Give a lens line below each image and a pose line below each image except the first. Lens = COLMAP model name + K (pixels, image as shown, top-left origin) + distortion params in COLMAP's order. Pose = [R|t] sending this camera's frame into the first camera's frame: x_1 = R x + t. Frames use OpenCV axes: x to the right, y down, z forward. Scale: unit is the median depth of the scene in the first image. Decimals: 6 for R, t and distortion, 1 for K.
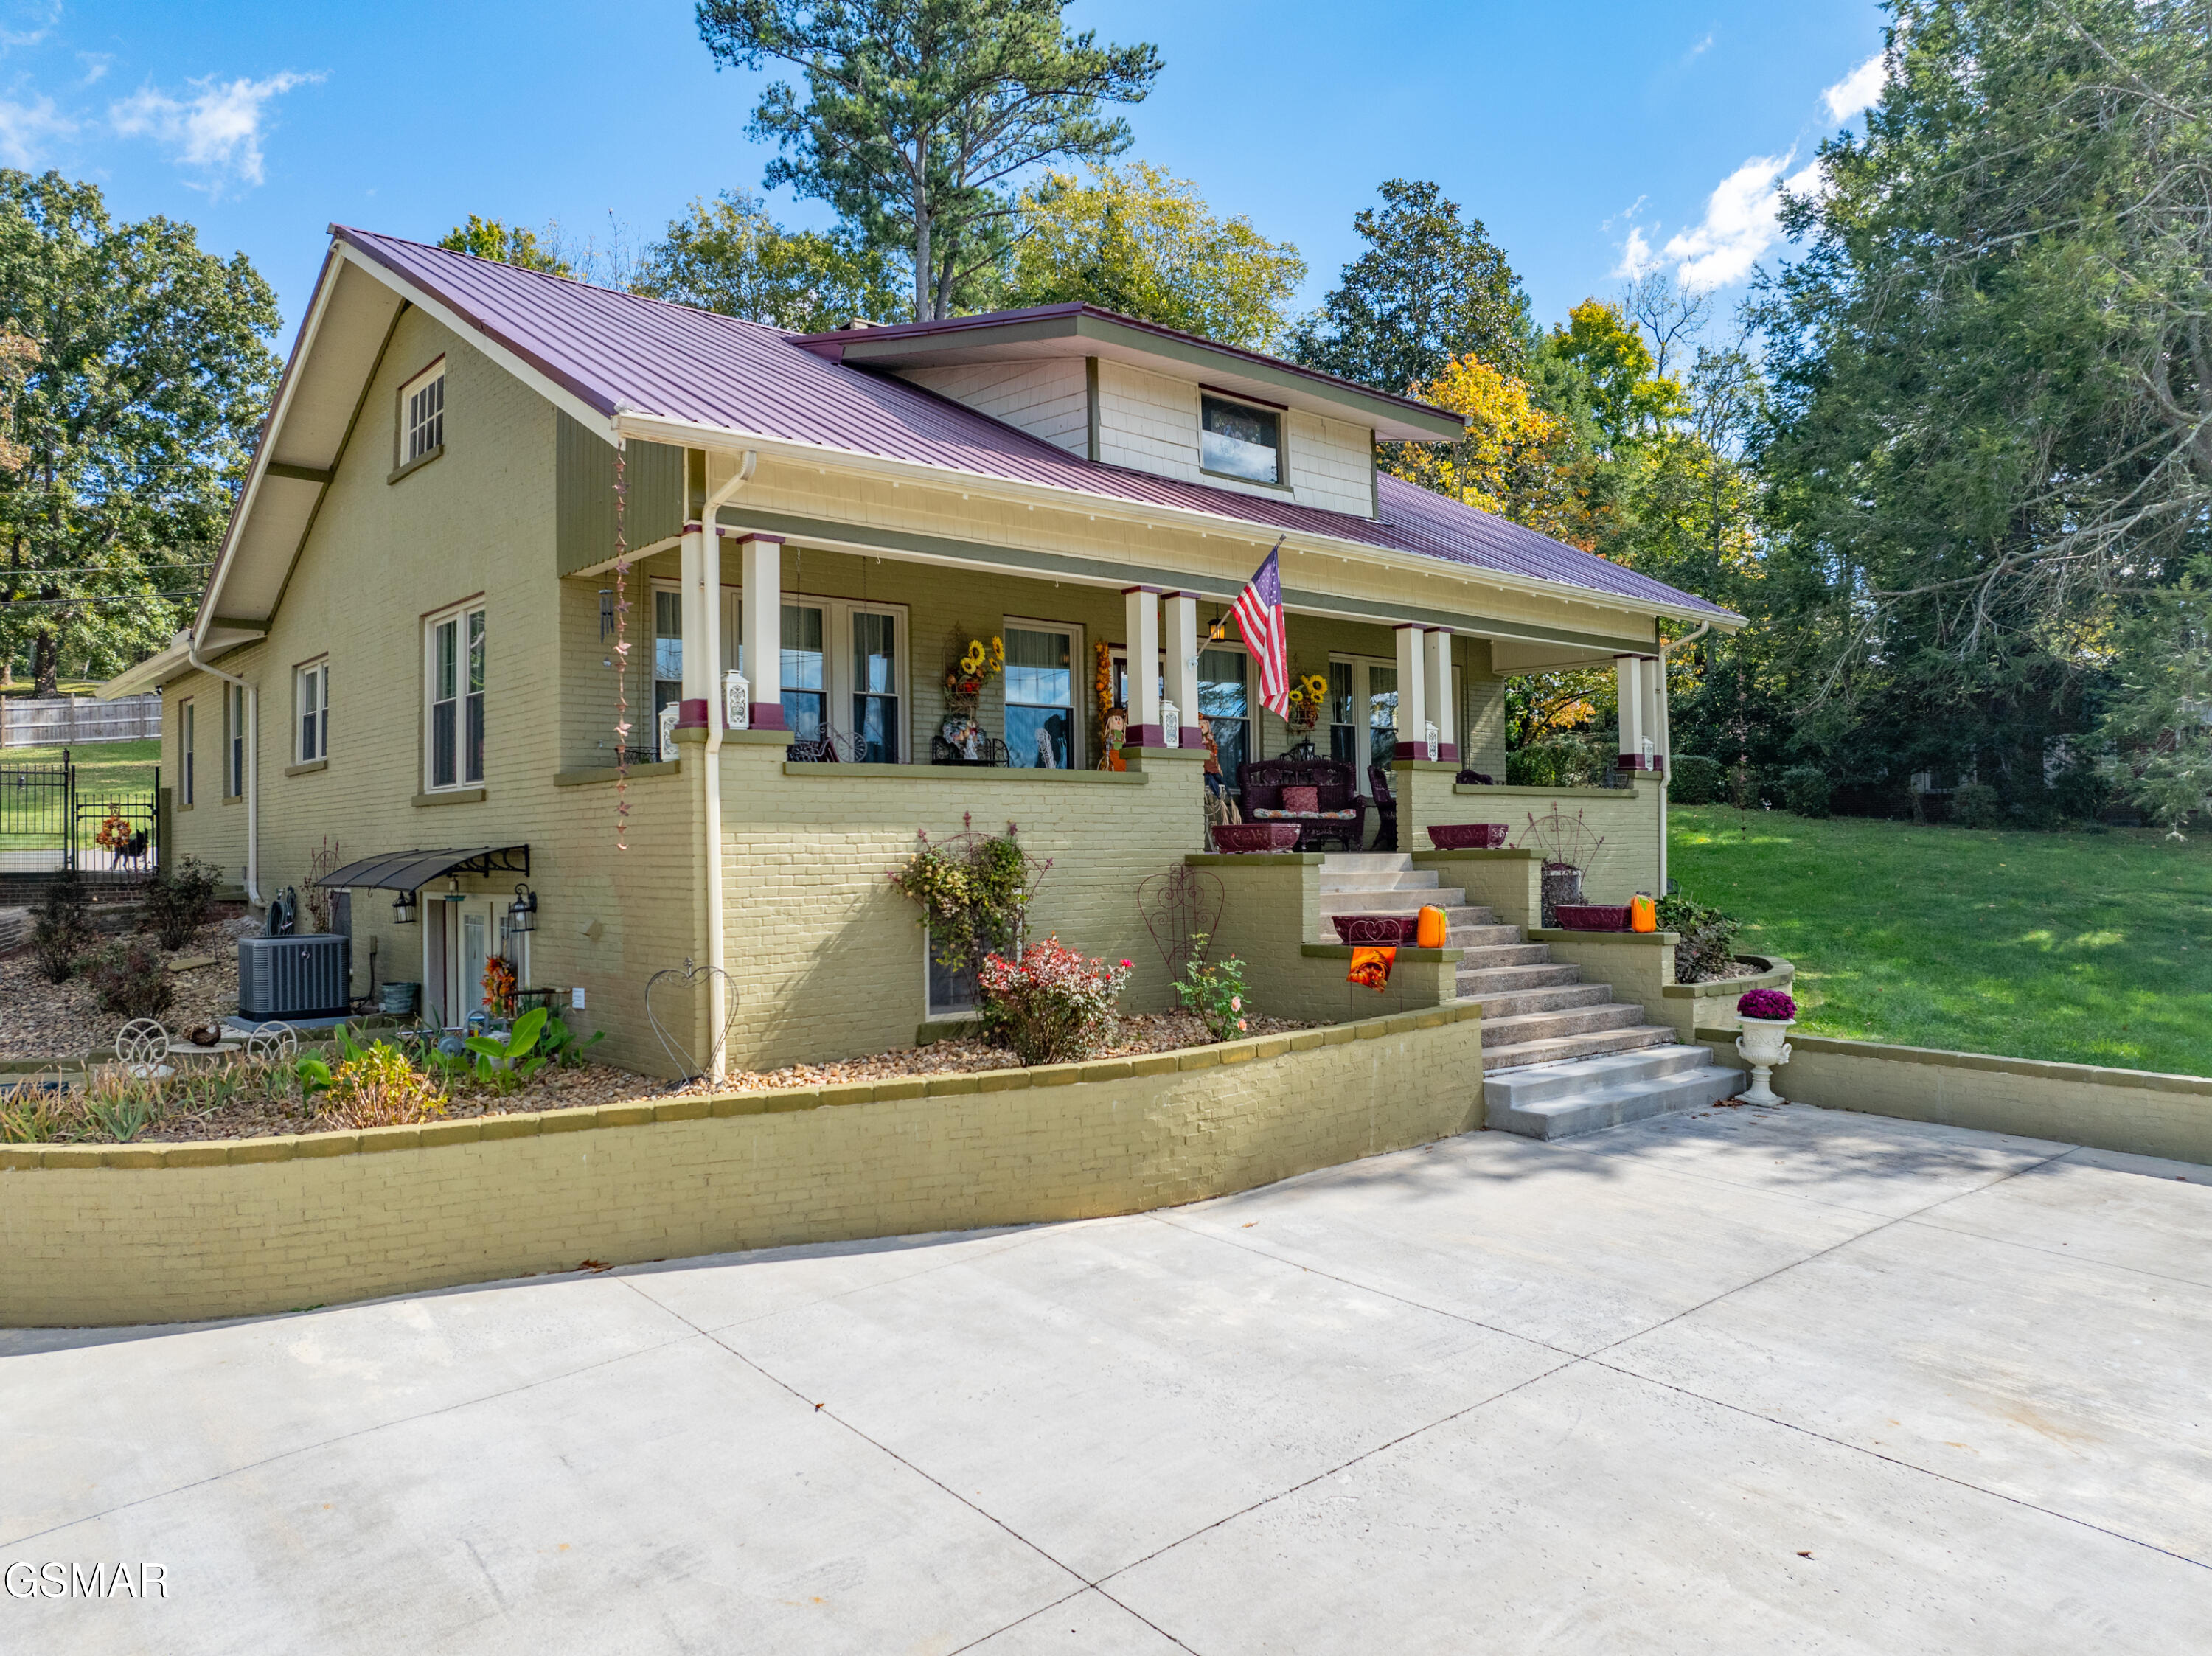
lens RADIAL K [[1607.0, 0, 1154.0], [0, 1607.0, 818.4], [0, 0, 1]] dist [-0.035775, -0.004551]
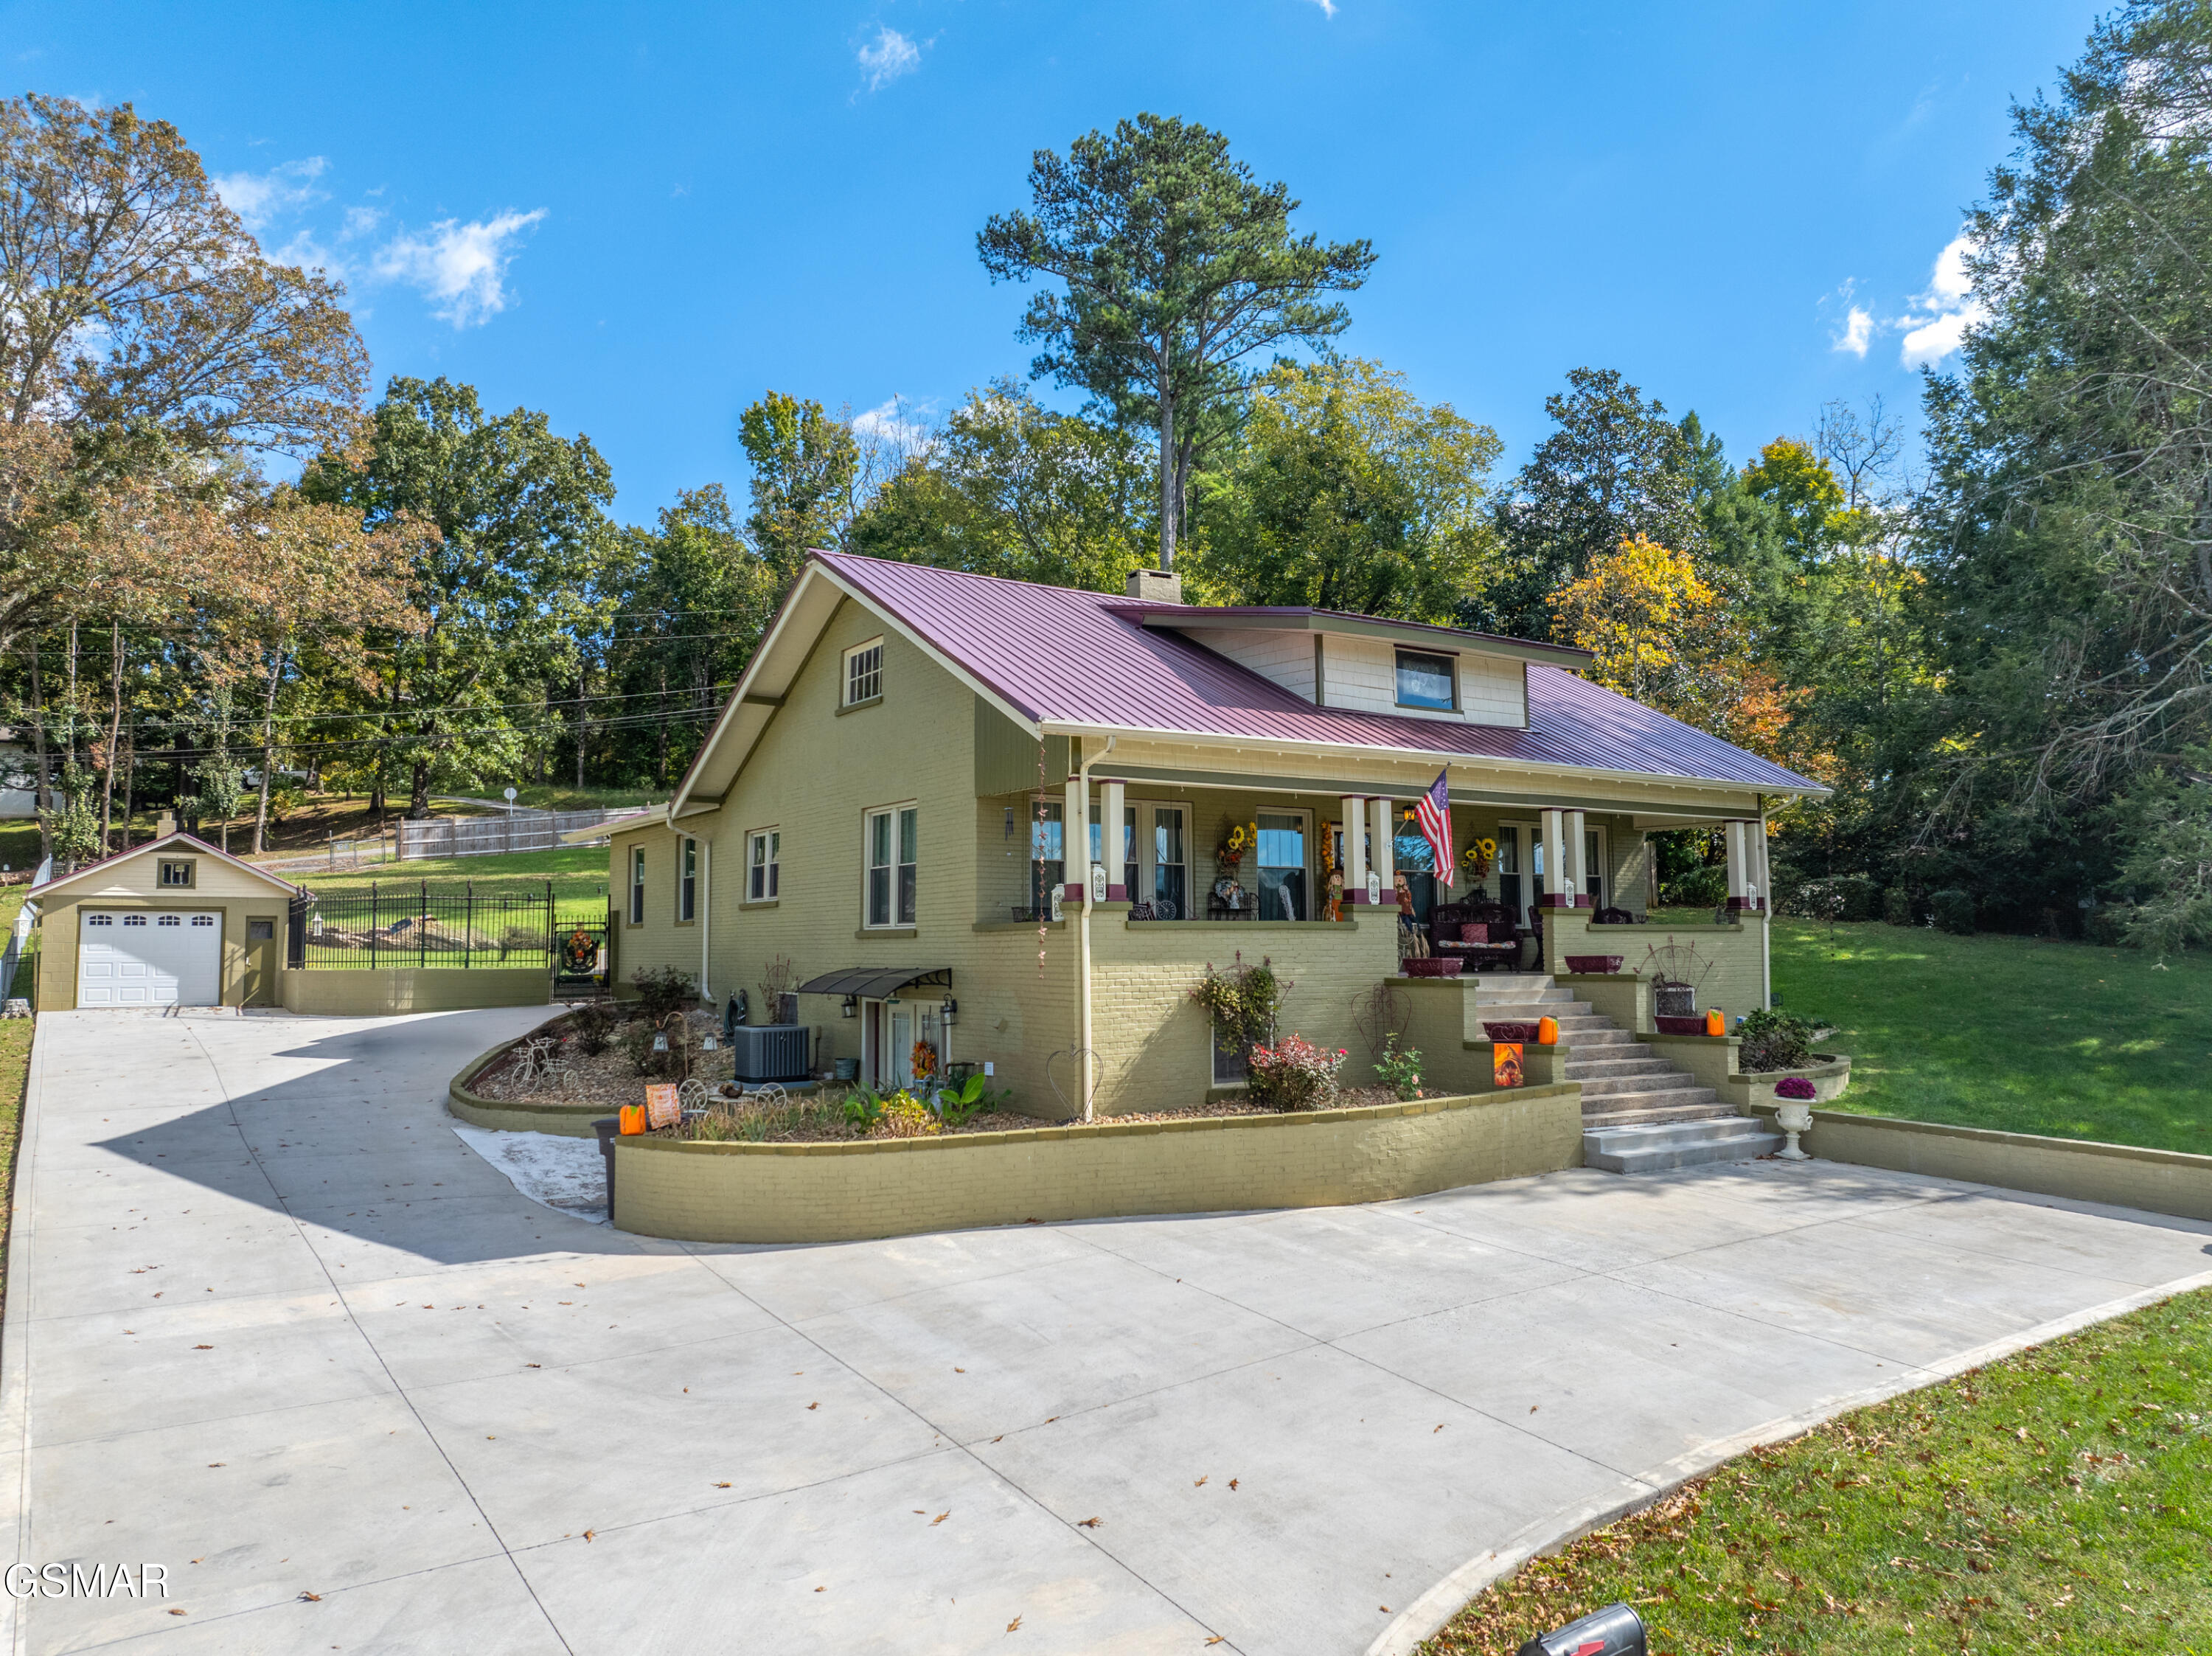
lens RADIAL K [[1607.0, 0, 1154.0], [0, 1607.0, 818.4], [0, 0, 1]] dist [-0.035775, -0.004551]
pose [[0.990585, -0.003232, -0.136858, 0.009026], [-0.004692, 0.998332, -0.057536, -0.027279], [0.136816, 0.057636, 0.988918, -0.348408]]
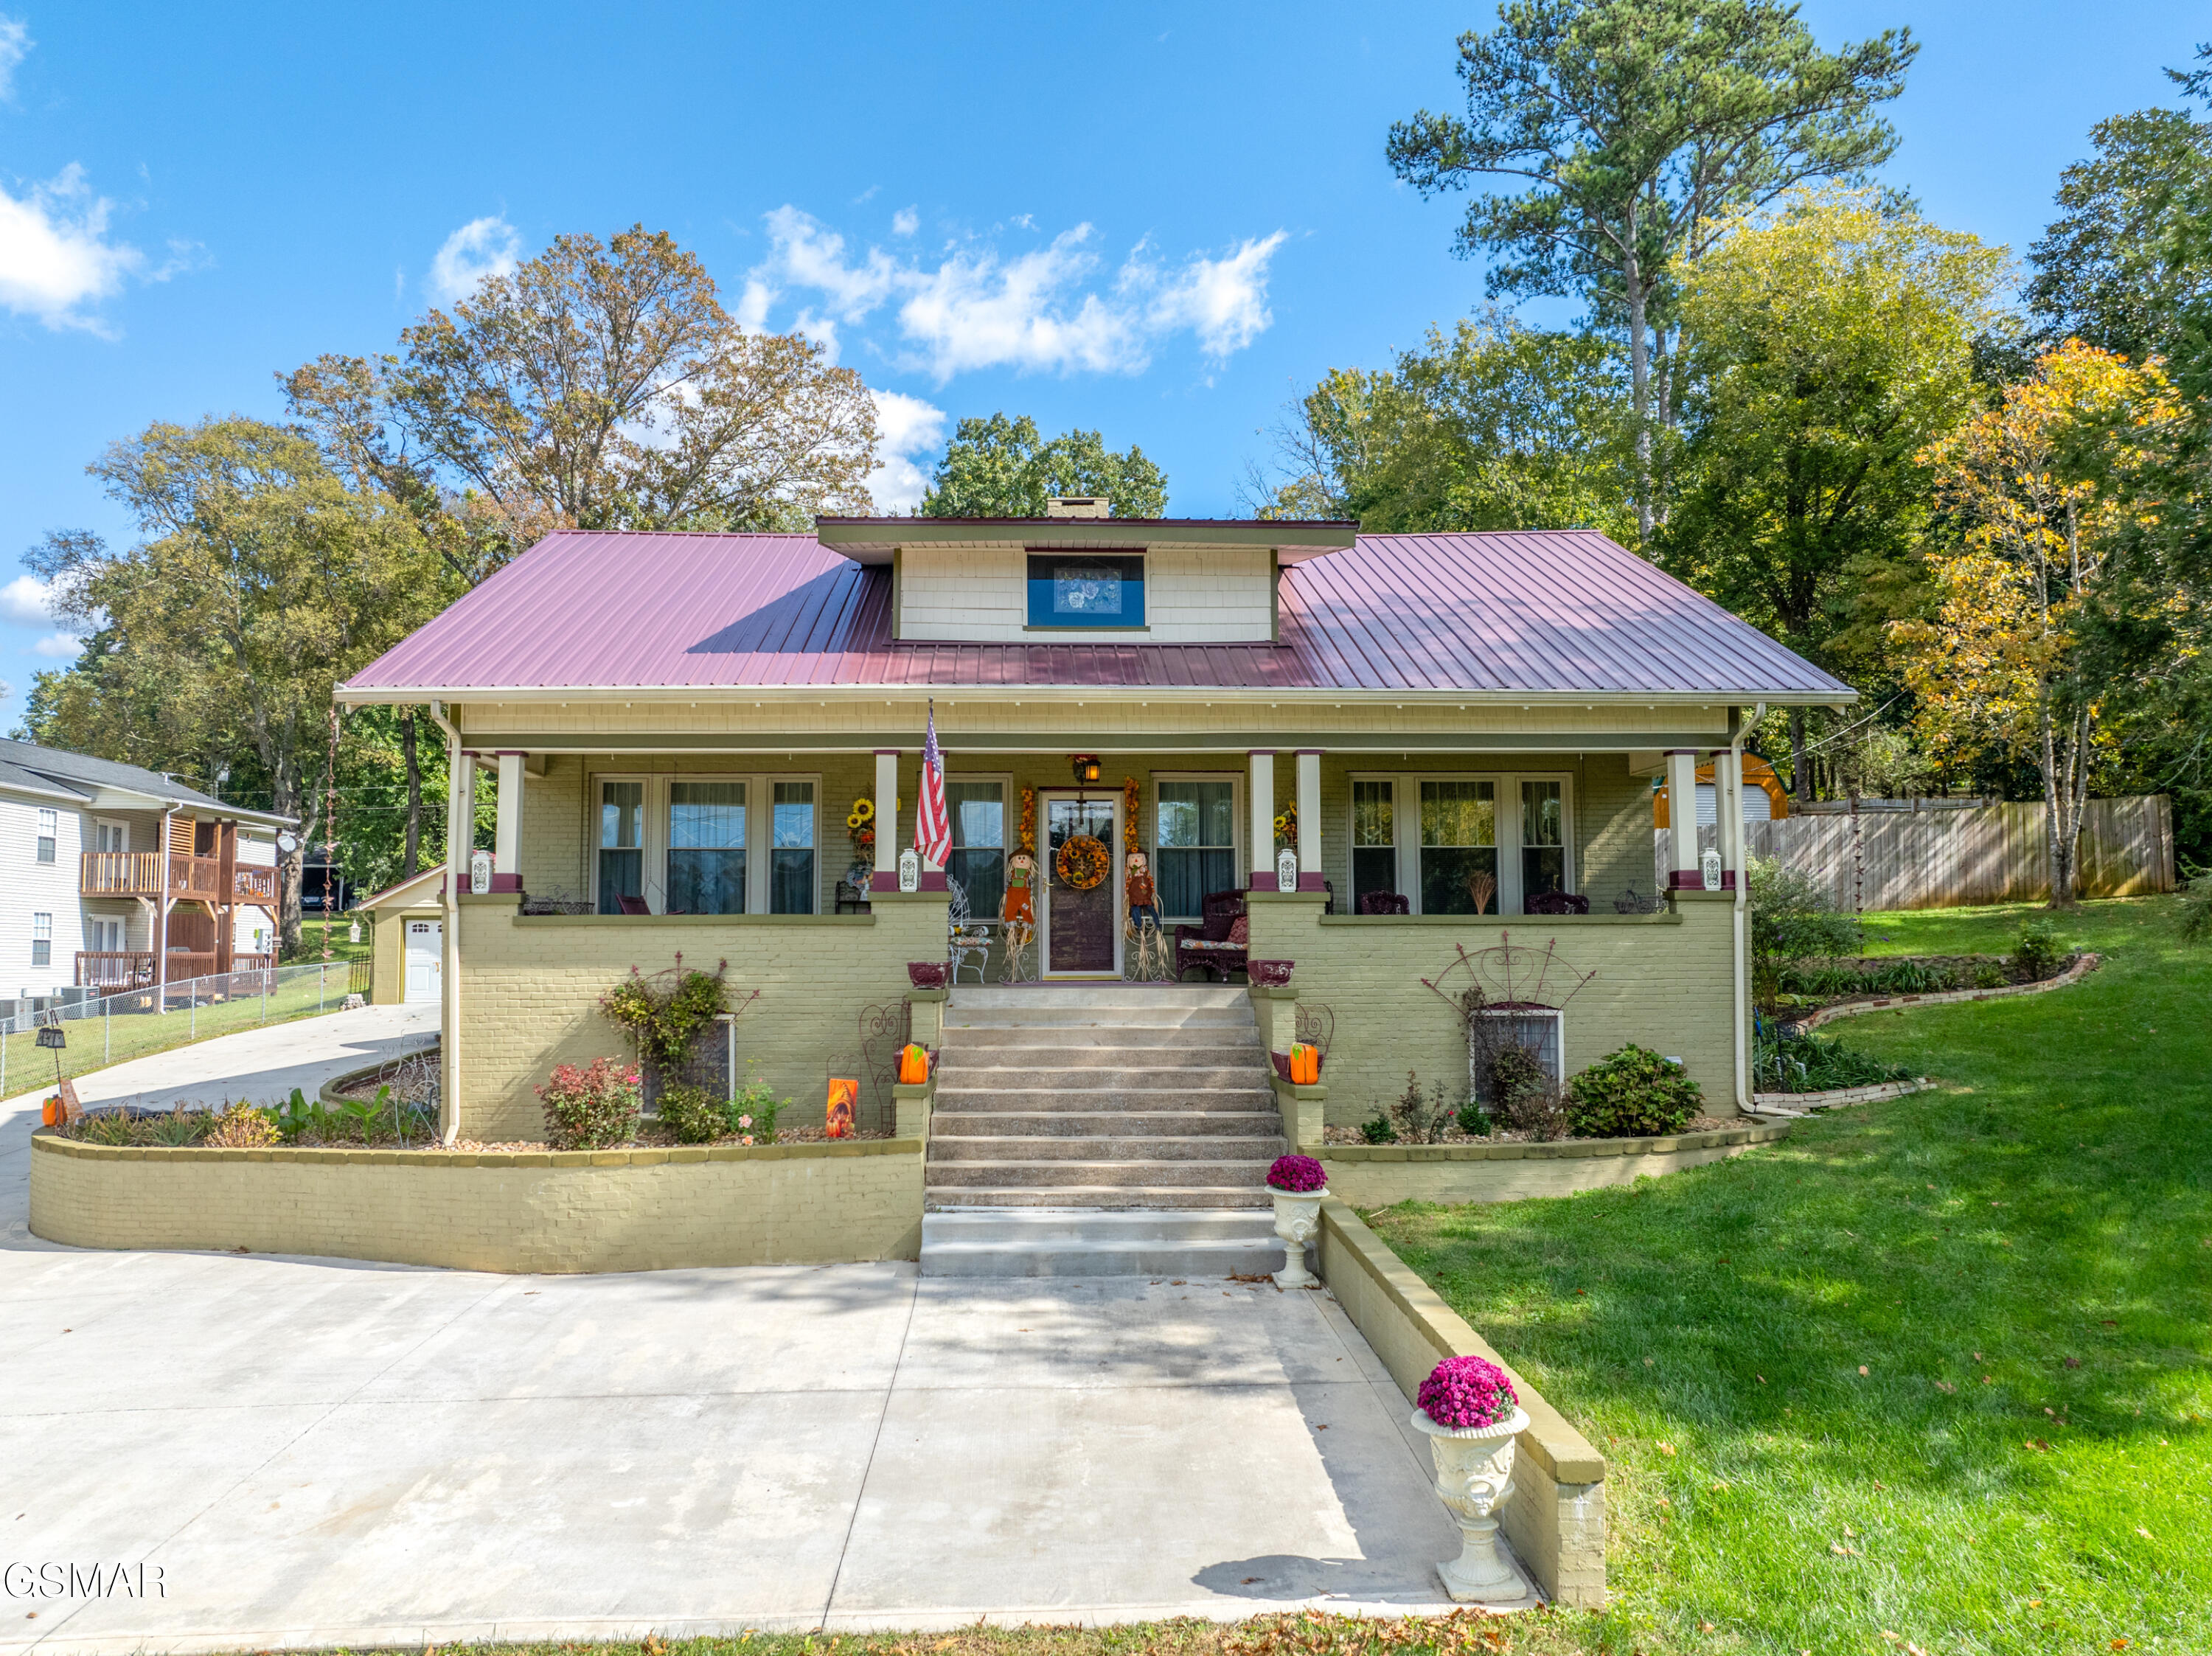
lens RADIAL K [[1650.6, 0, 1060.8], [0, 1650.6, 837.4], [0, 0, 1]] dist [-0.037084, -0.003475]
pose [[0.754066, -0.037021, -0.655754, 0.624649], [0.006291, 0.998771, -0.049153, -0.018147], [0.656768, 0.032939, 0.753373, 0.152812]]
